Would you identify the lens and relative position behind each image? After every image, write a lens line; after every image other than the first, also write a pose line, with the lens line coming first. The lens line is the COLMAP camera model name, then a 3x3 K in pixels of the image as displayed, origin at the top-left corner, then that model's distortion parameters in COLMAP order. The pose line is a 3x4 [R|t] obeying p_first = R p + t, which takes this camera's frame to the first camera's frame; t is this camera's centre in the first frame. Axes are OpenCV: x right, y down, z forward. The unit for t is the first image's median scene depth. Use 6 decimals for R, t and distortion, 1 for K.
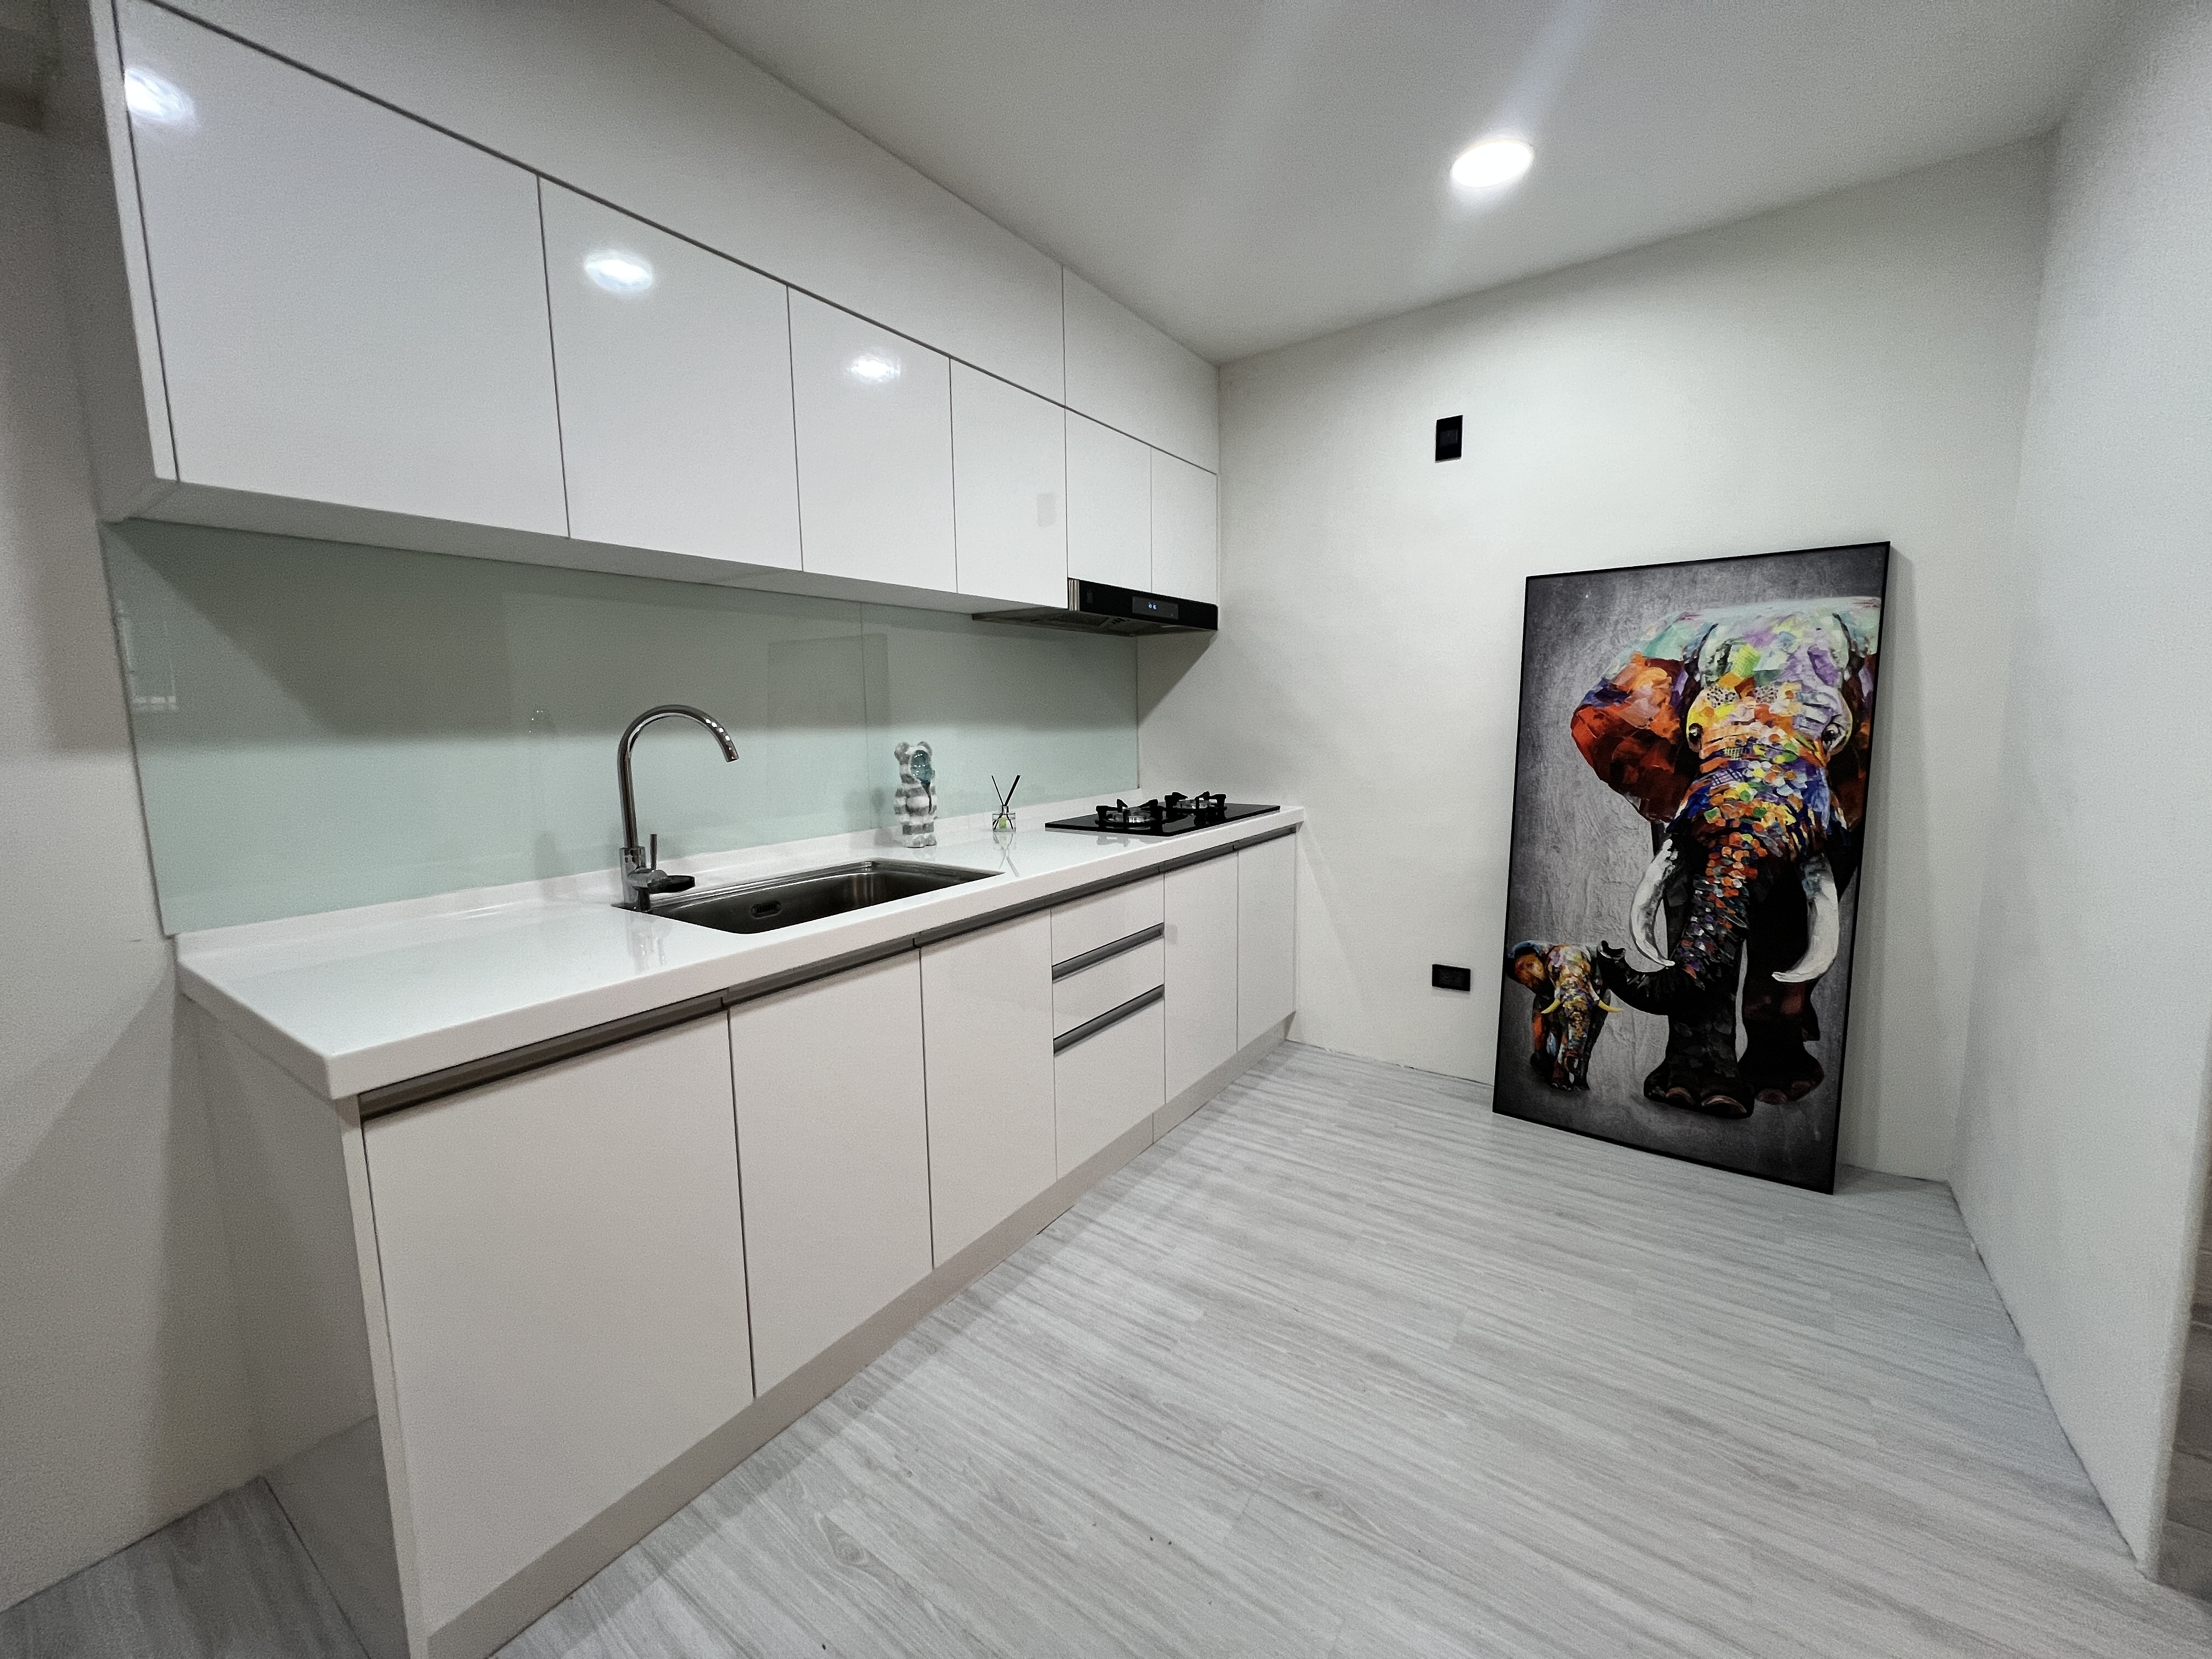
lens RADIAL K [[881.2, 0, 1111.2], [0, 881.2, 837.4], [0, 0, 1]] dist [-0.007845, -0.000787]
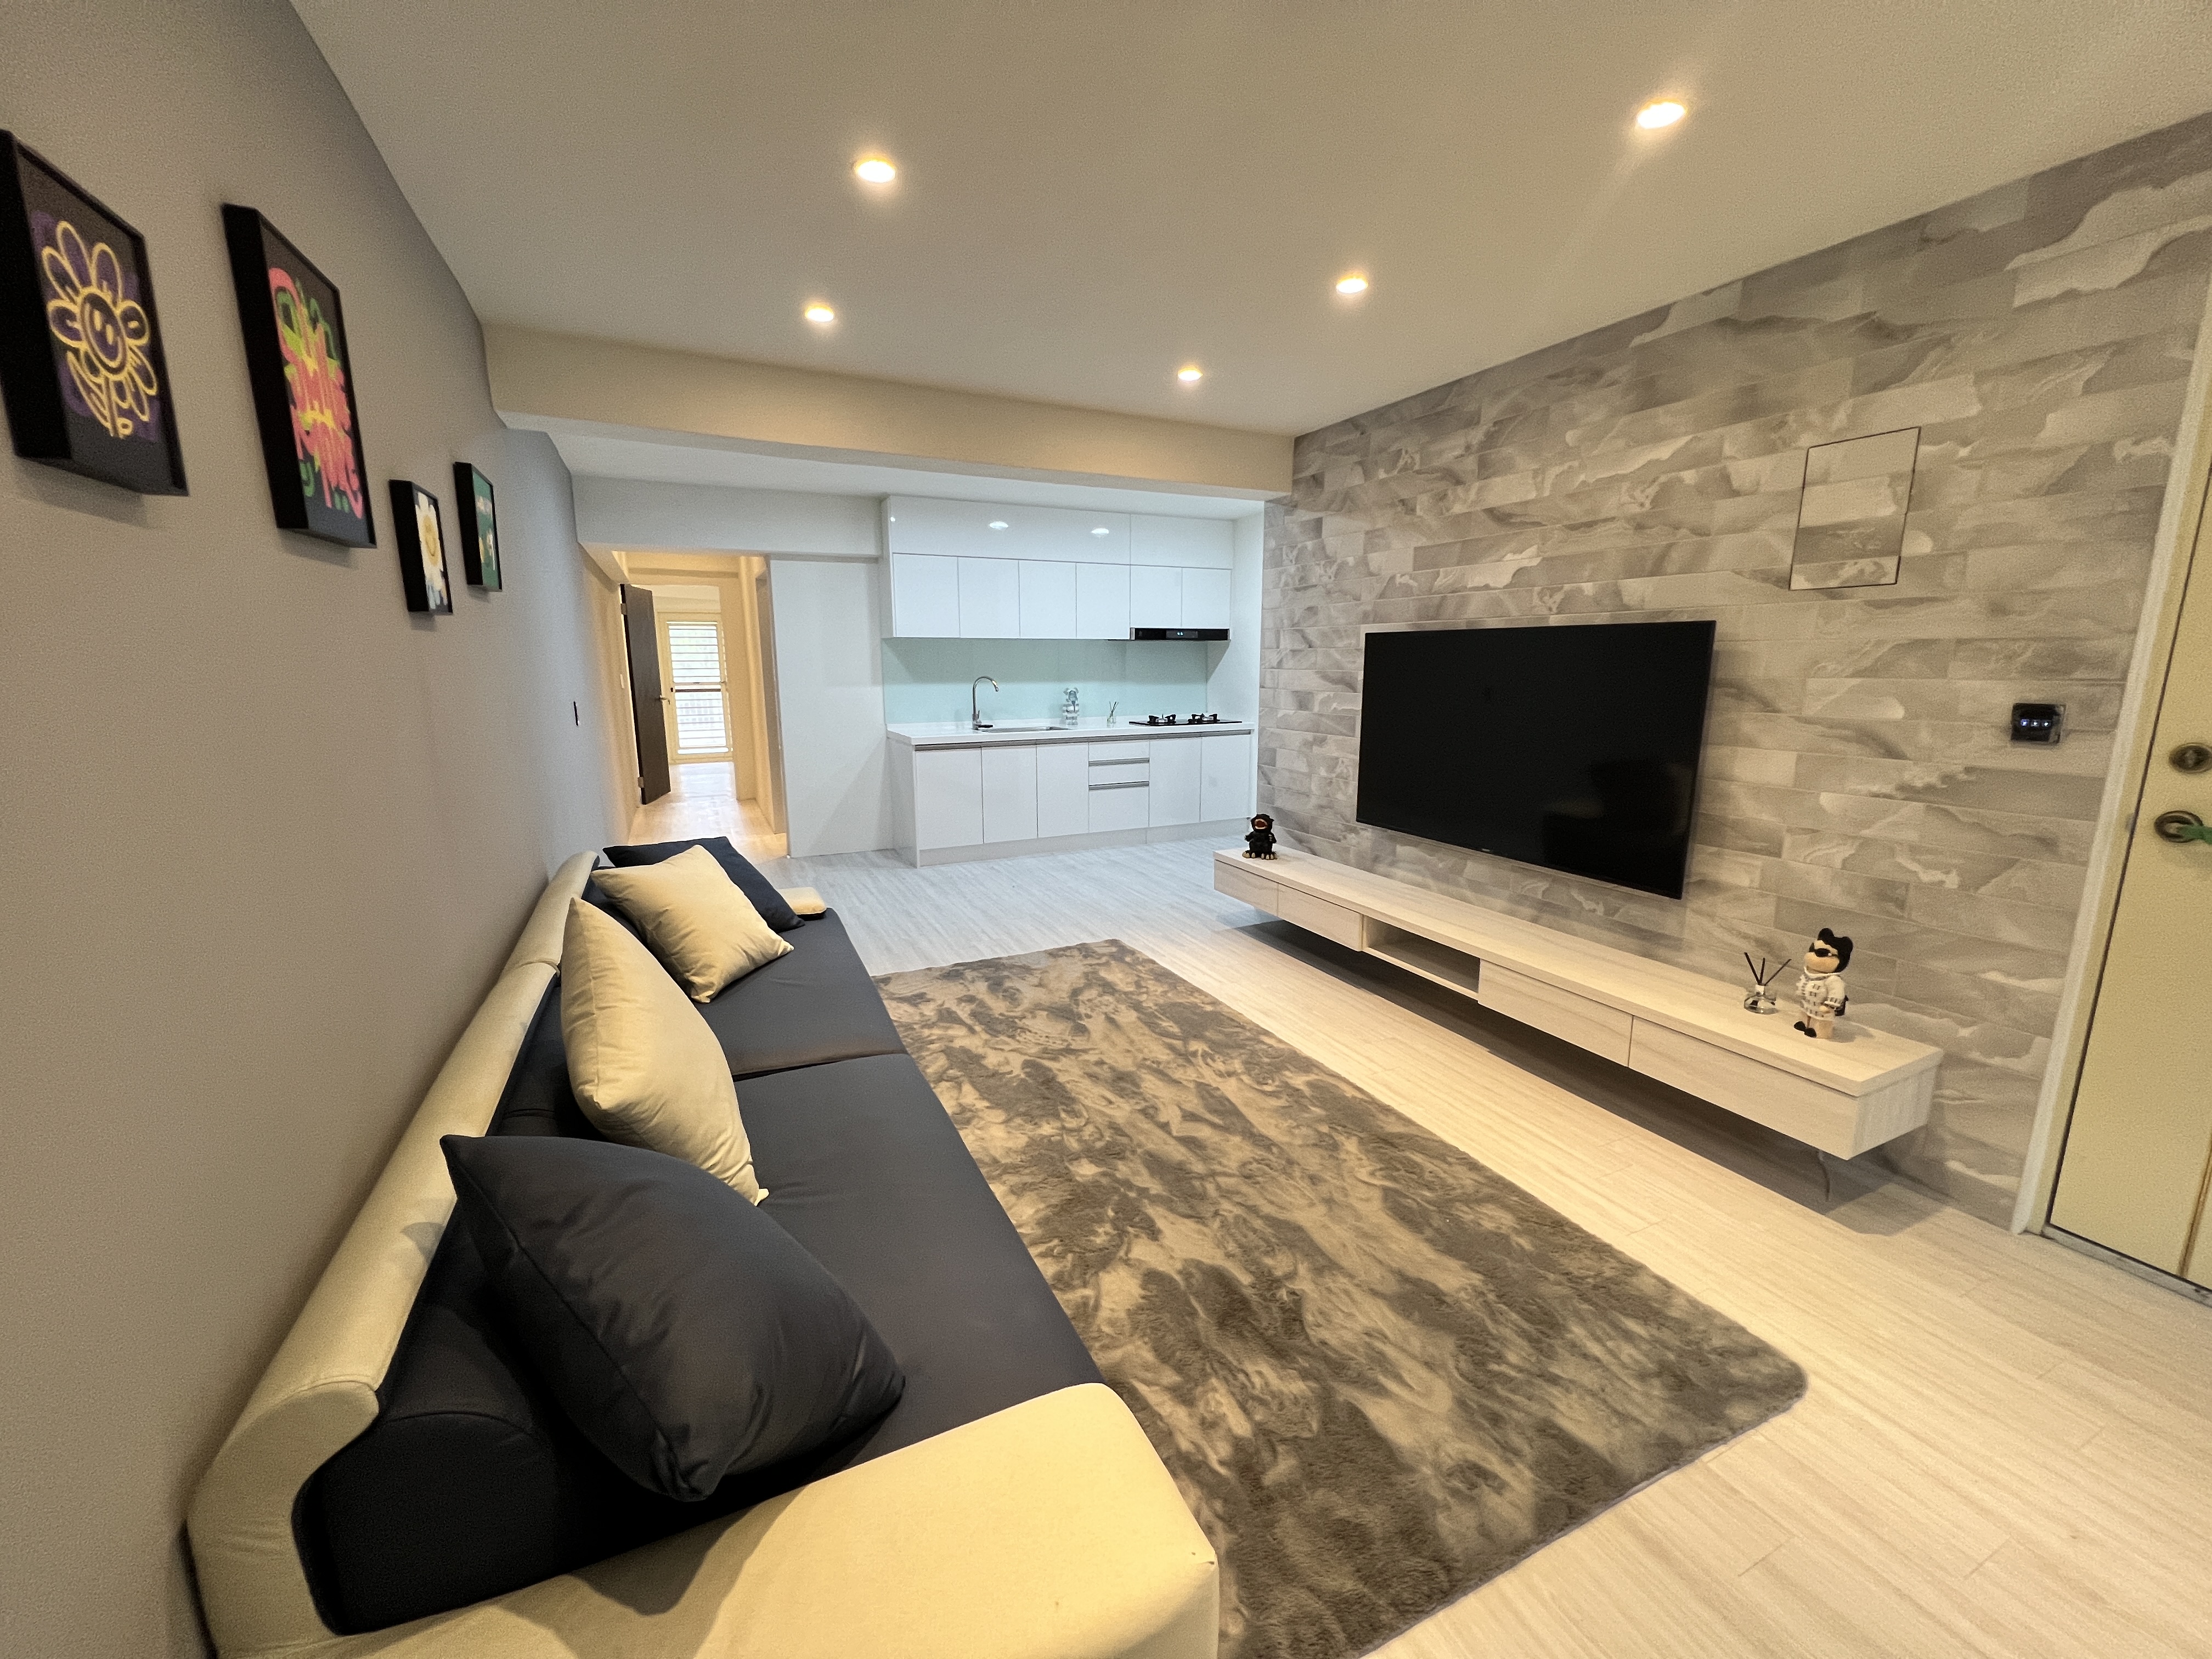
lens RADIAL K [[881.2, 0, 1098.3], [0, 881.2, 828.5], [0, 0, 1]] dist [-0.007845, -0.000787]
pose [[0.866916, 0.103426, -0.487607, 1.311352], [-0.080098, 0.994429, 0.068521, 0.145642], [0.491977, -0.020345, 0.870370, -1.477403]]
